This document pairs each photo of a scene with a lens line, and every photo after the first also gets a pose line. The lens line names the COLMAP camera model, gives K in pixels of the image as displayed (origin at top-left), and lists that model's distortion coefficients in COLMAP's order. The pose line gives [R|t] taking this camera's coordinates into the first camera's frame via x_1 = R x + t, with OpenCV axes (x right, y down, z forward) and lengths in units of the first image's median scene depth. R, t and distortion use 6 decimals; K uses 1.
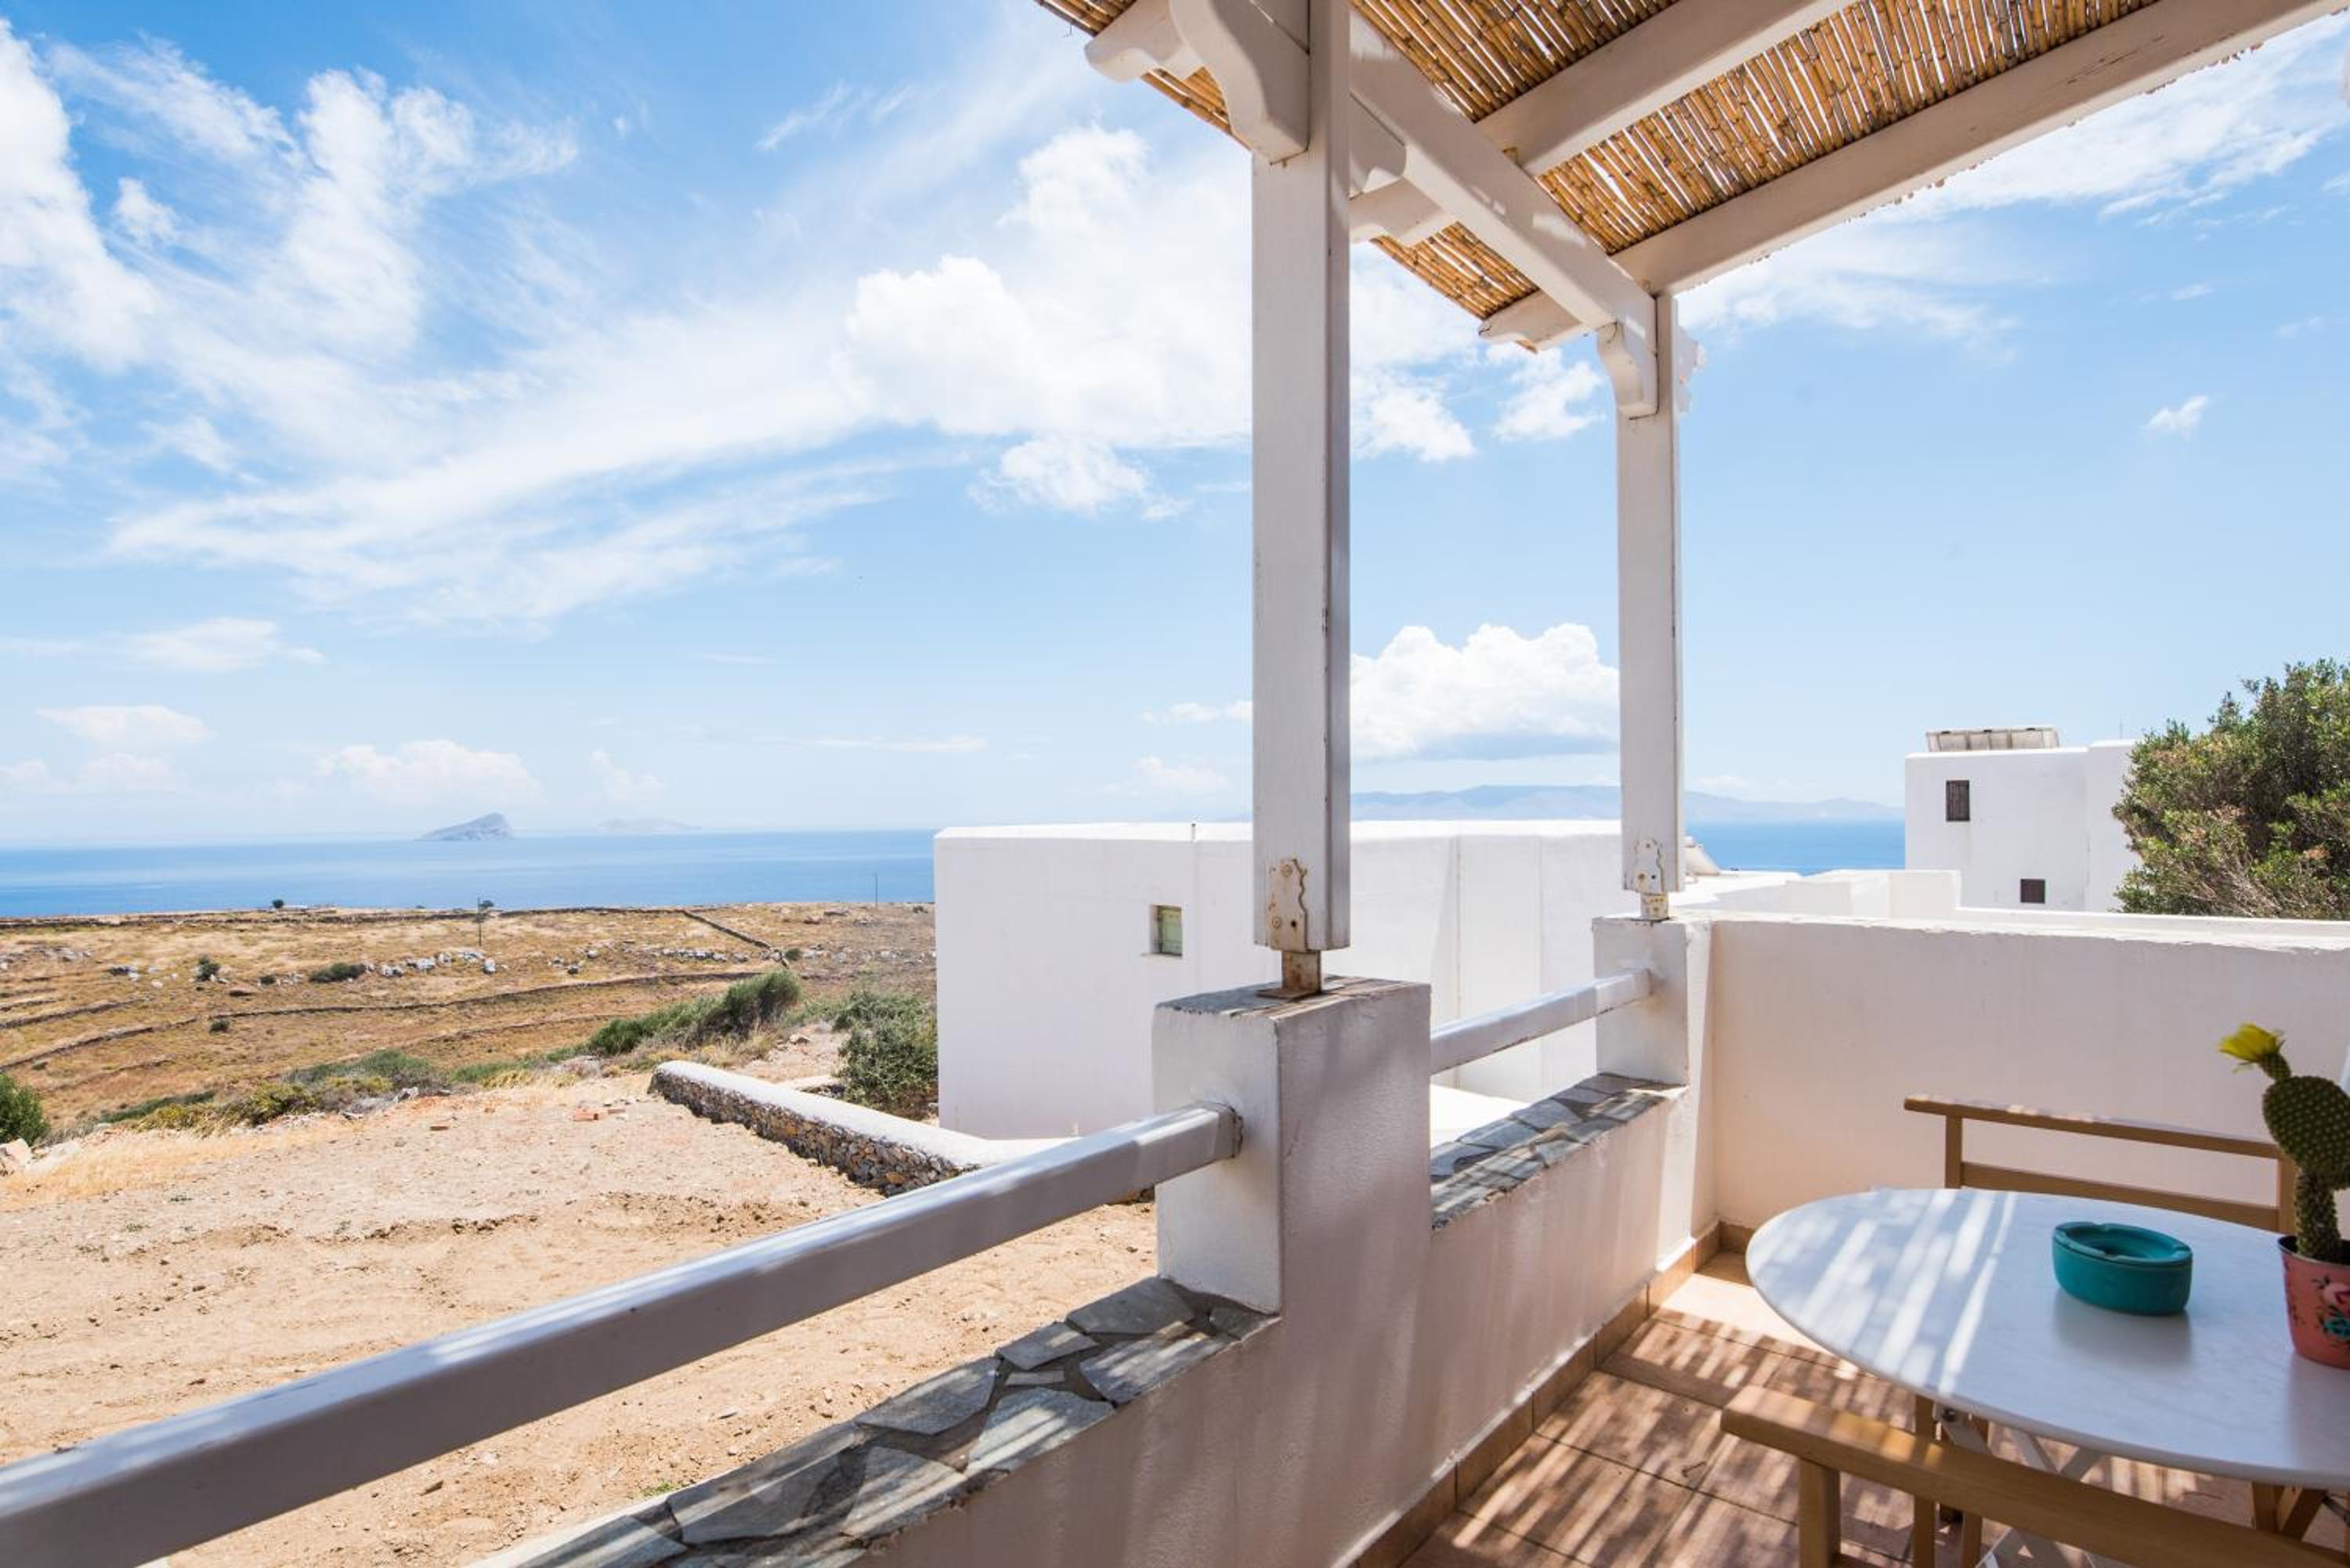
lens RADIAL K [[1182.7, 0, 1106.2], [0, 1182.7, 790.4], [0, 0, 1]] dist [0.003934, -0.012738]
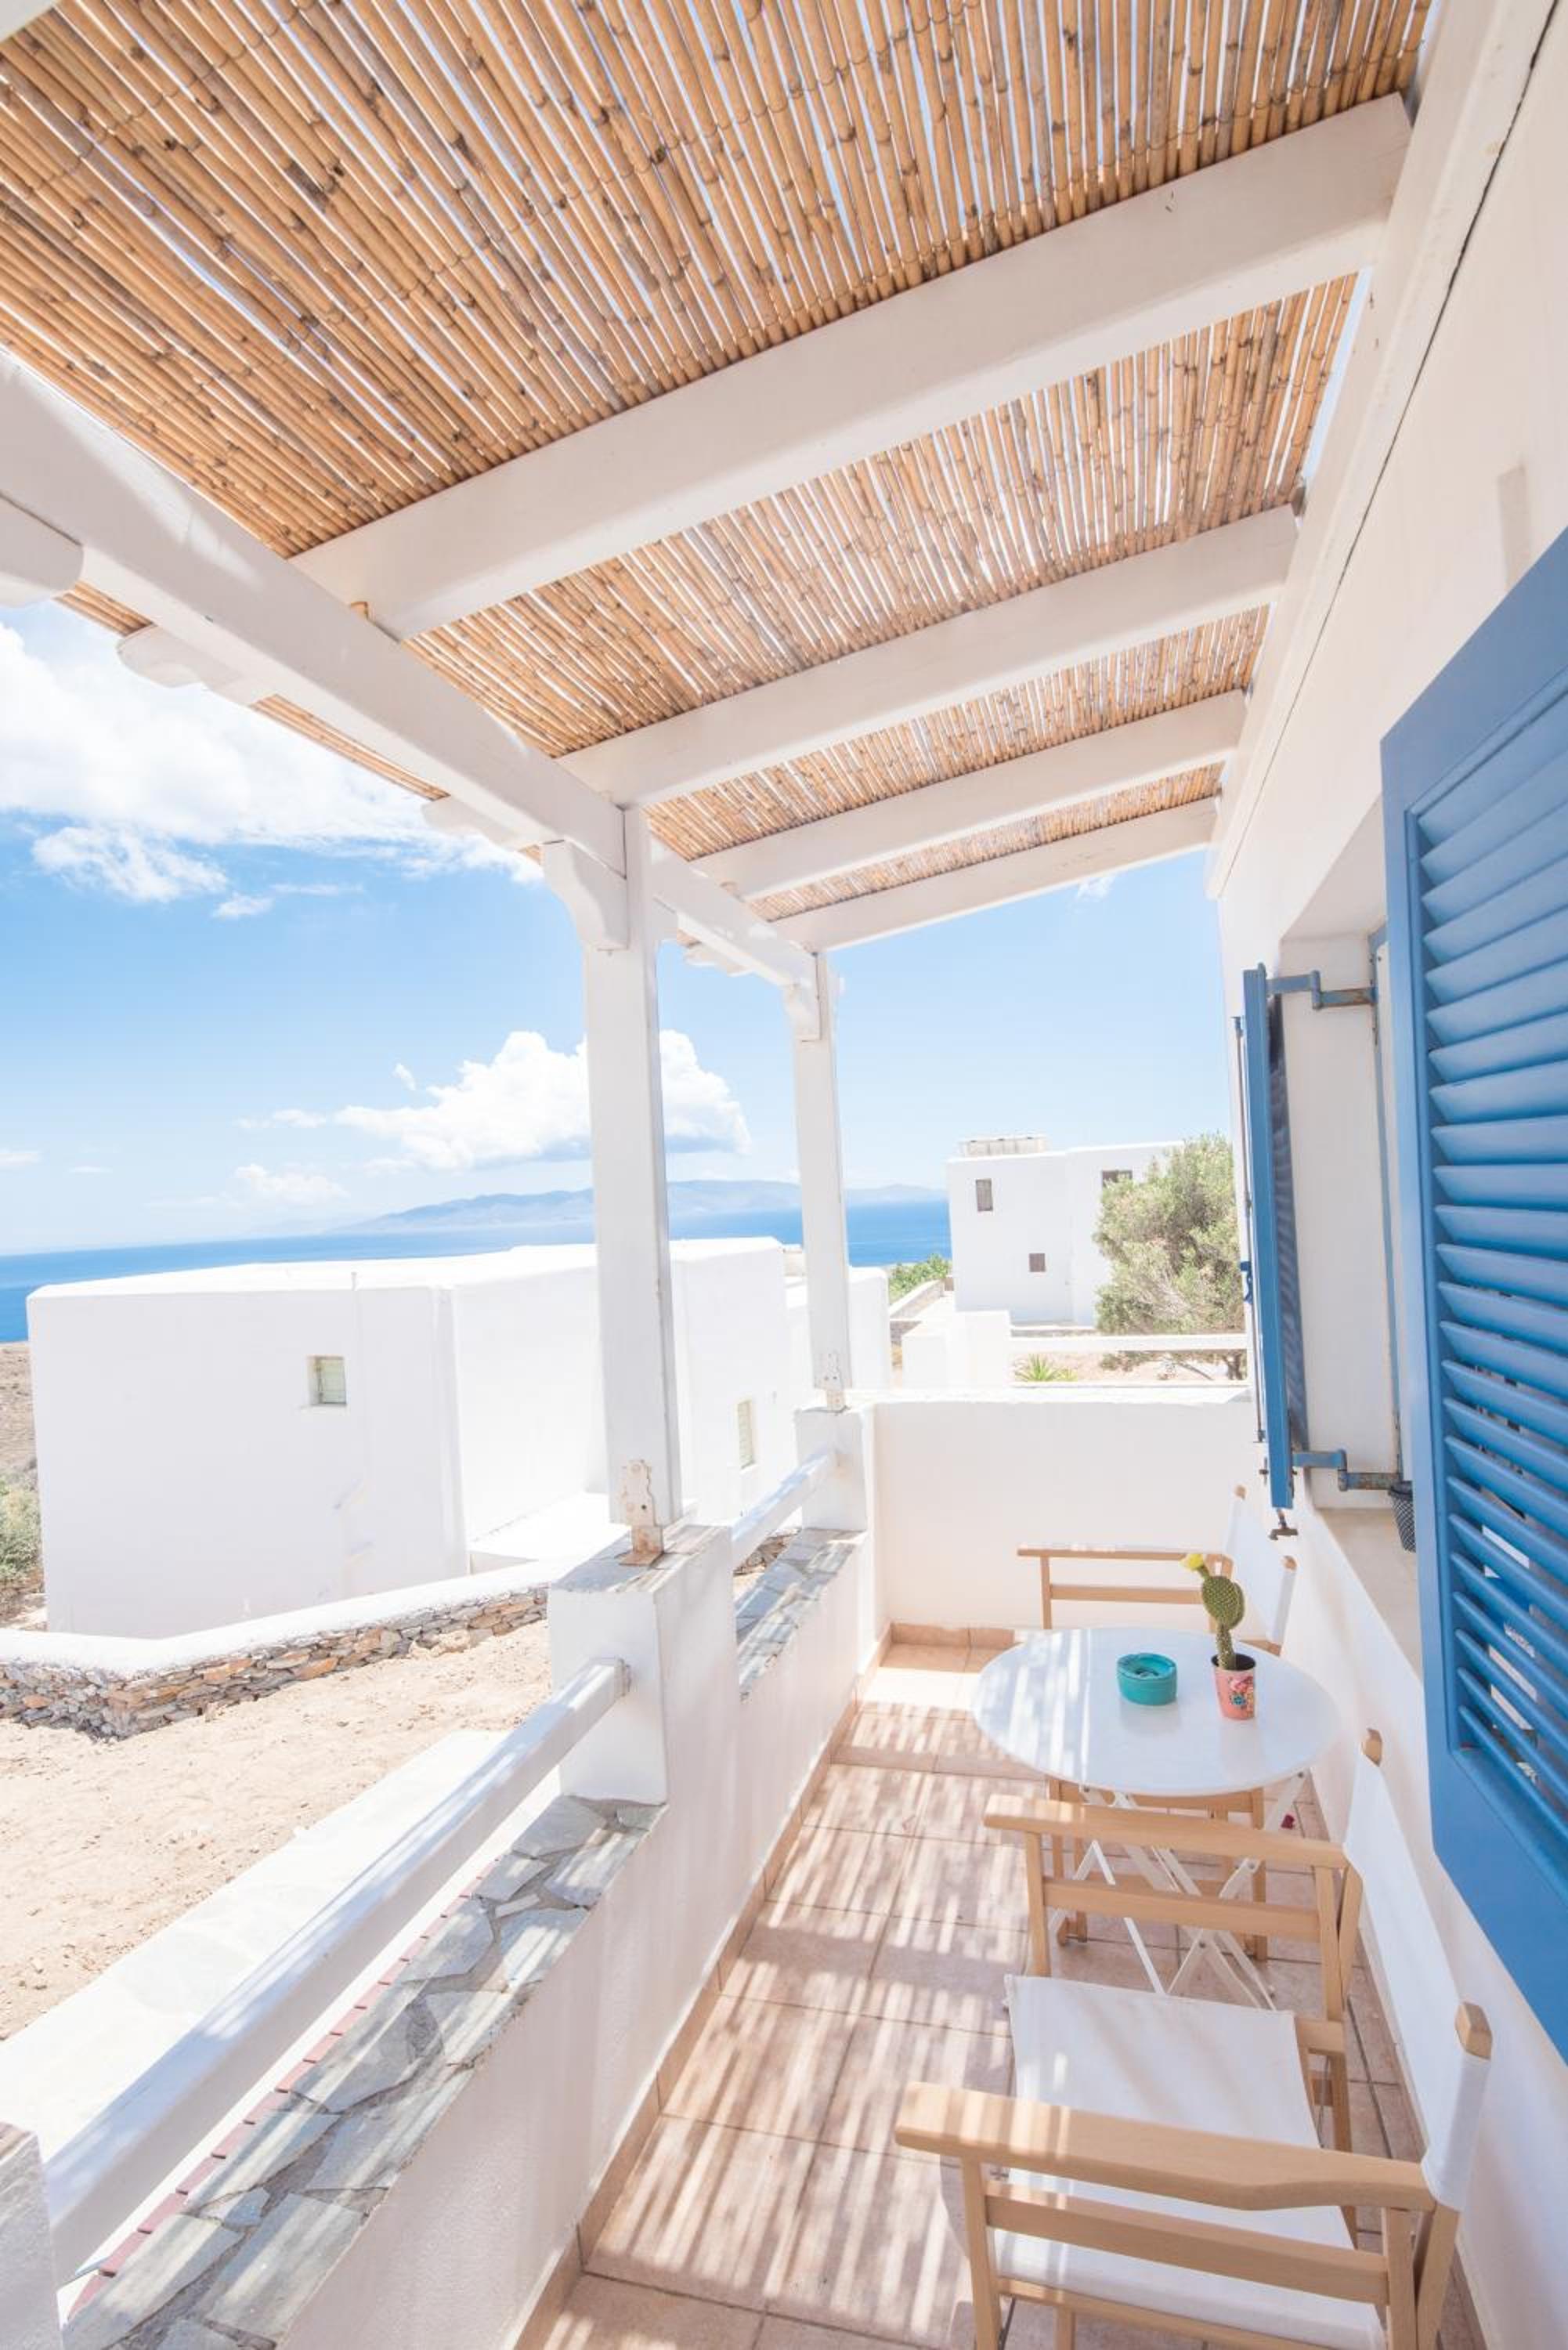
lens RADIAL K [[1182.7, 0, 742.3], [0, 1182.7, 1176.4], [0, 0, 1]] dist [0.003934, -0.012738]
pose [[0.907465, -0.053986, 0.416644, -0.220762], [0.057981, 0.998313, 0.003069, -0.205101], [-0.416107, 0.021372, 0.909064, -0.221438]]
